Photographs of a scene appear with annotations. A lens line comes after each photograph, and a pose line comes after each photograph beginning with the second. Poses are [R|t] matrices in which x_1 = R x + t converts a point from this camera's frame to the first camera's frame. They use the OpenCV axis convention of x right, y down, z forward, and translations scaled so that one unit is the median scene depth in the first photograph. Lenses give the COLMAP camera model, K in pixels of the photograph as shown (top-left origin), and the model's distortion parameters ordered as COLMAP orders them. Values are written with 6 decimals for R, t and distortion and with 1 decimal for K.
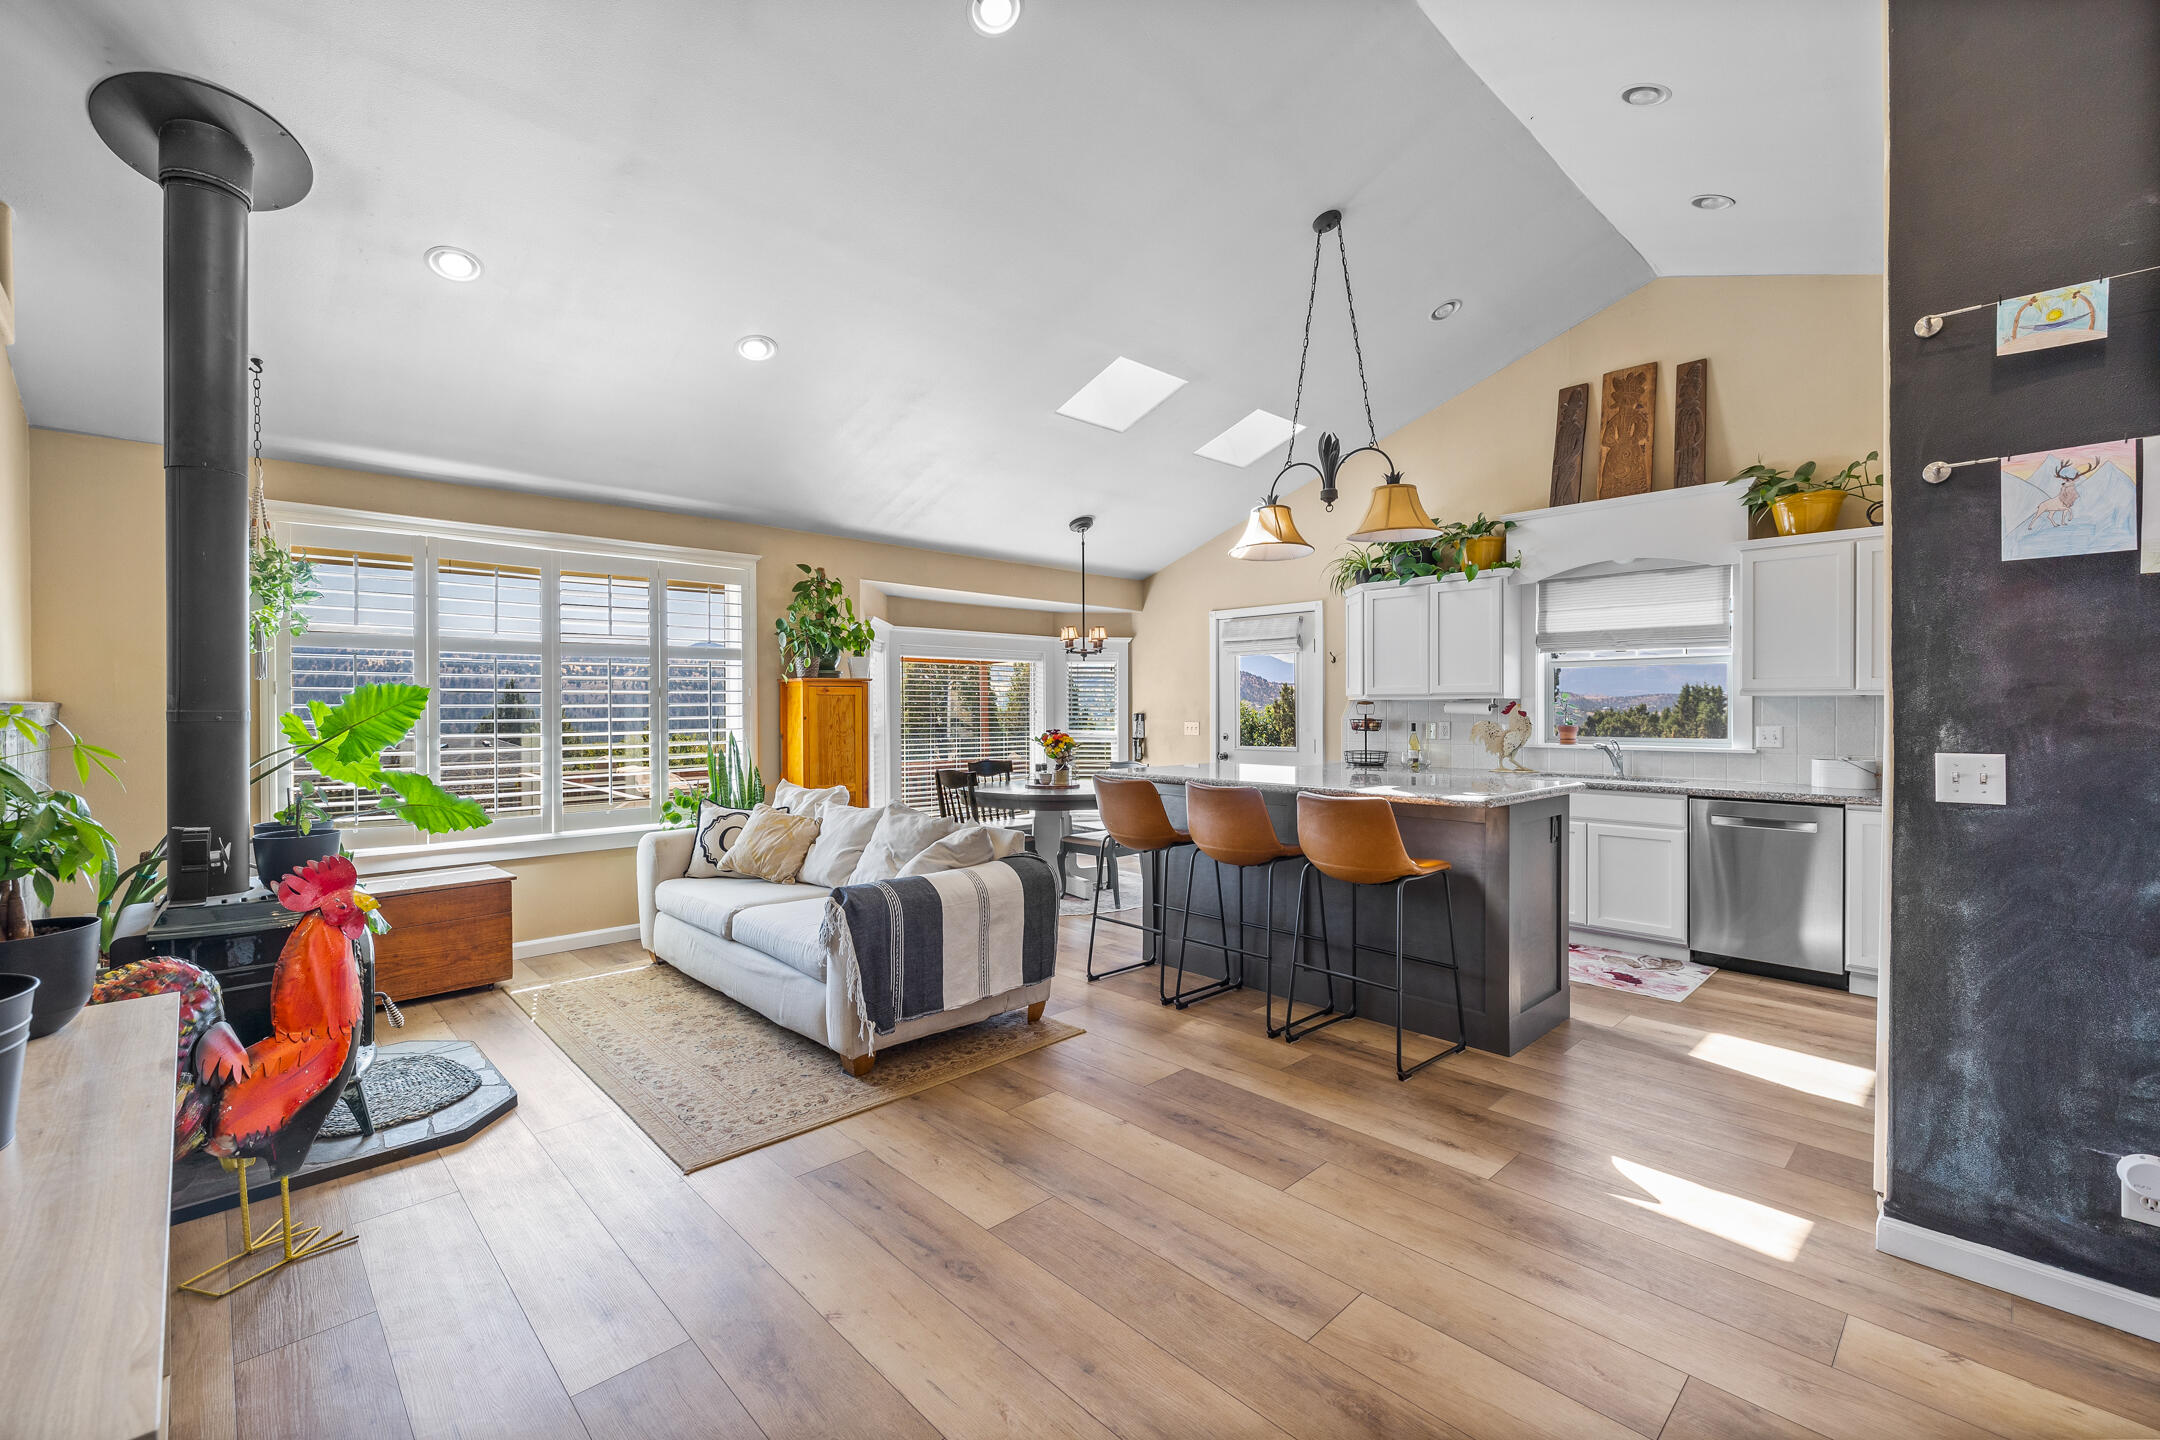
lens RADIAL K [[910.2, 0, 1080.0], [0, 910.2, 720.0], [0, 0, 1]] dist [0.000641, 0.000269]
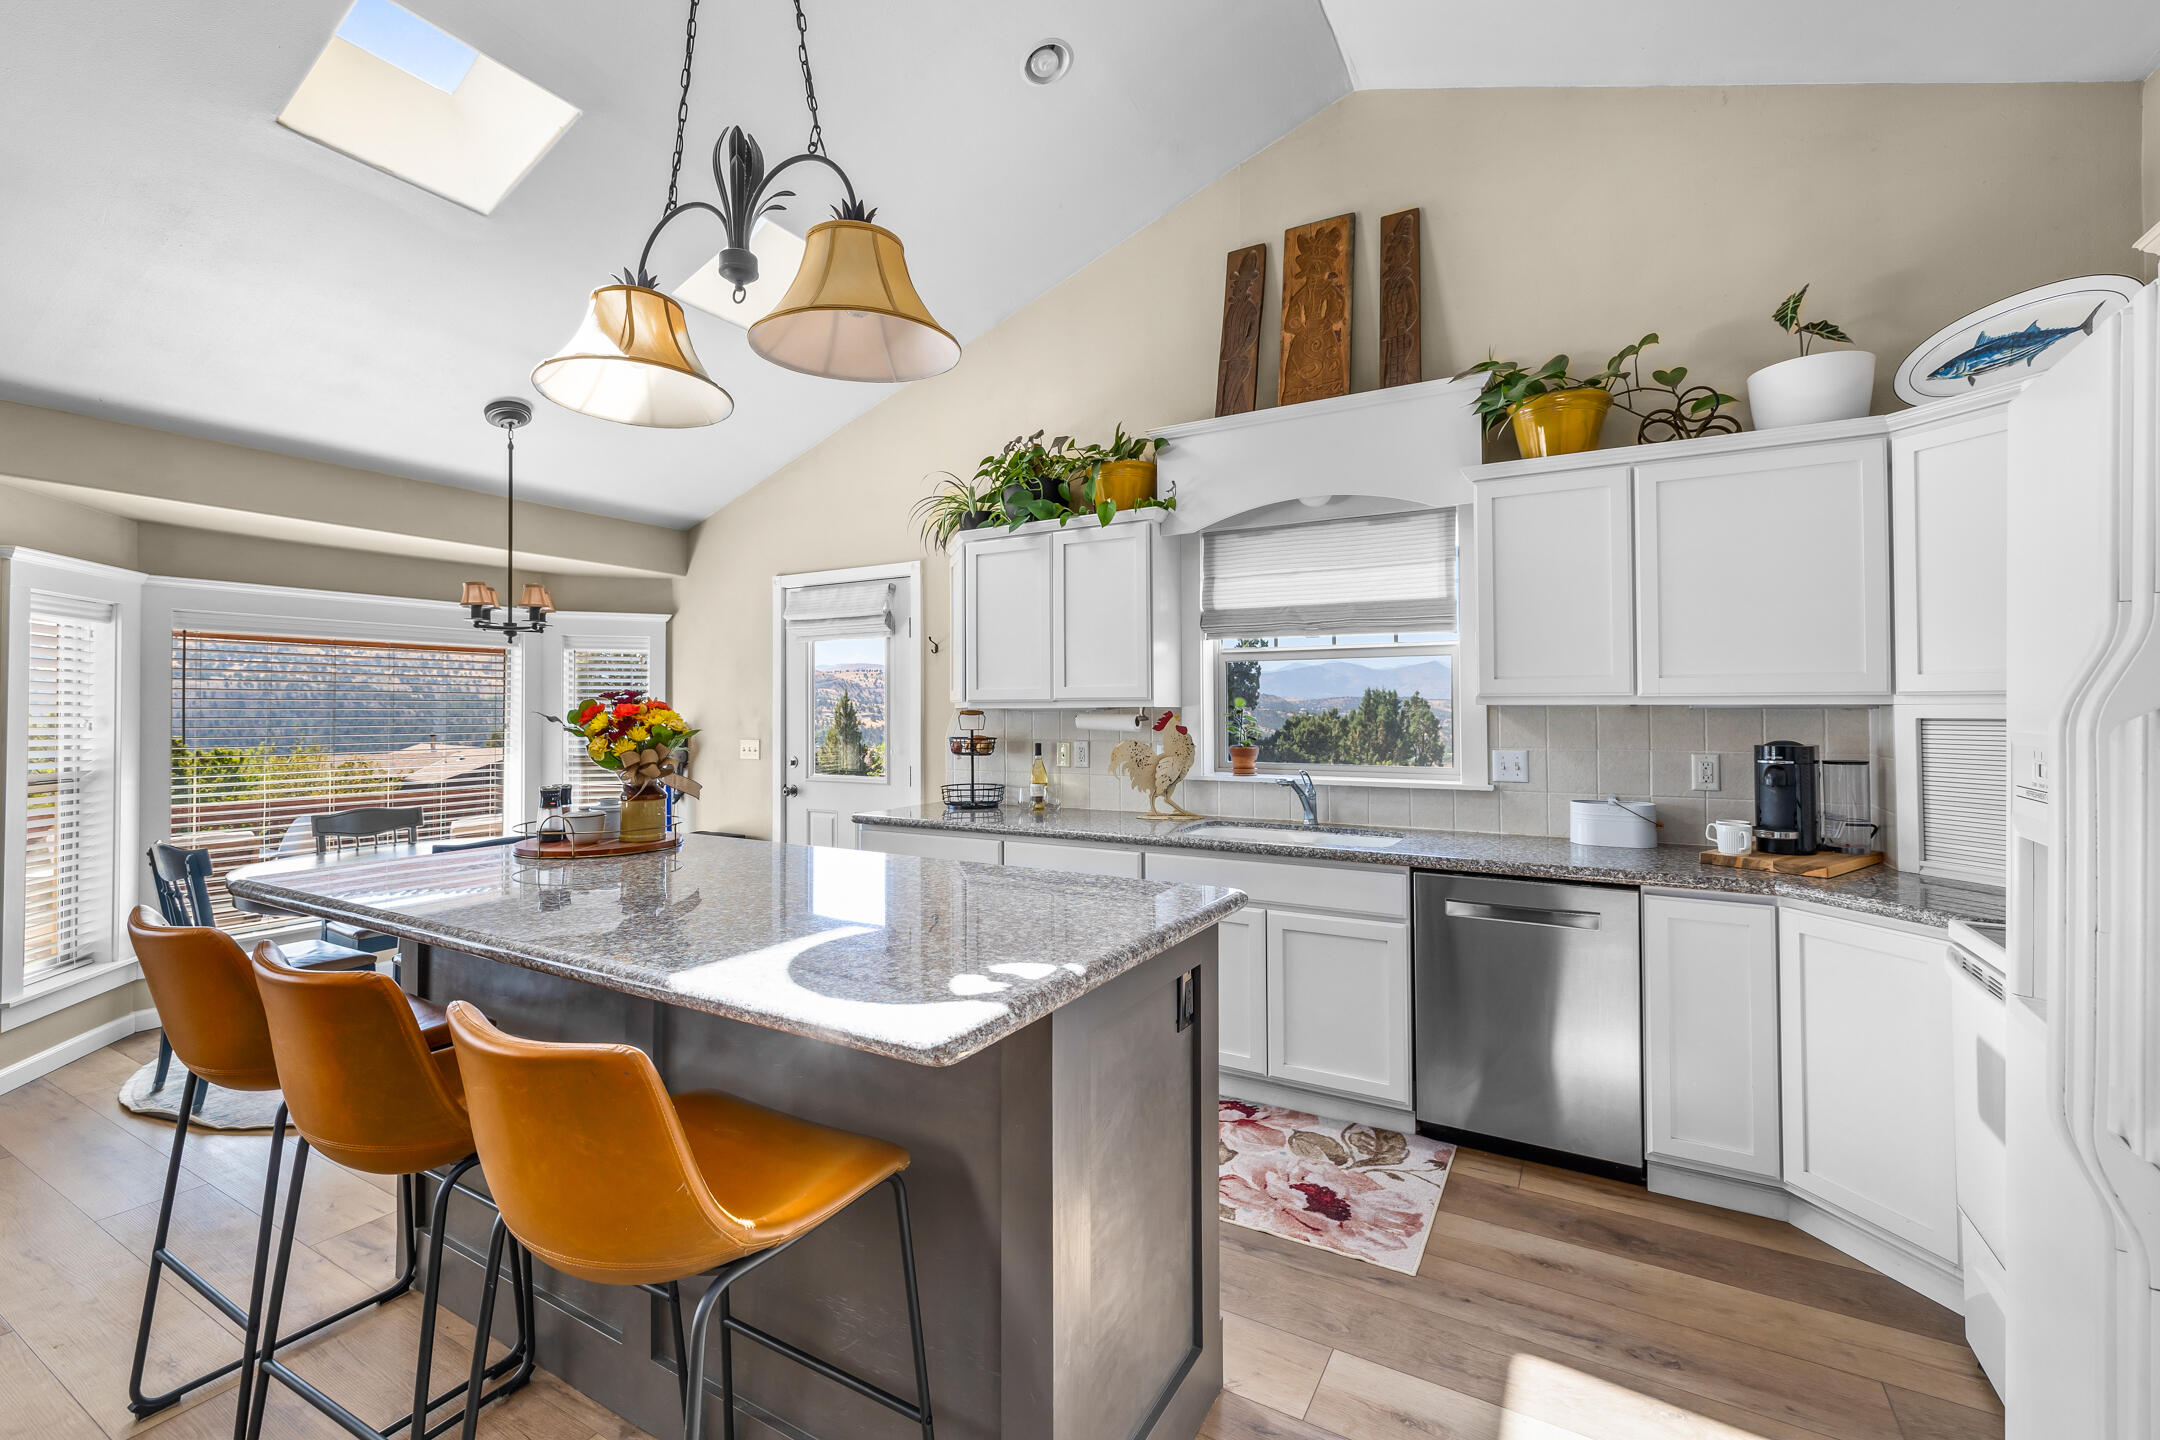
lens RADIAL K [[917.6, 0, 1079.3], [0, 917.6, 703.1], [0, 0, 1]] dist [-0.000763, 0.000027]
pose [[0.959788, 0.000417, 0.280726, 0.228705], [0.005473, 0.999781, -0.020199, -0.013542], [-0.280673, 0.020923, 0.959575, 0.382364]]
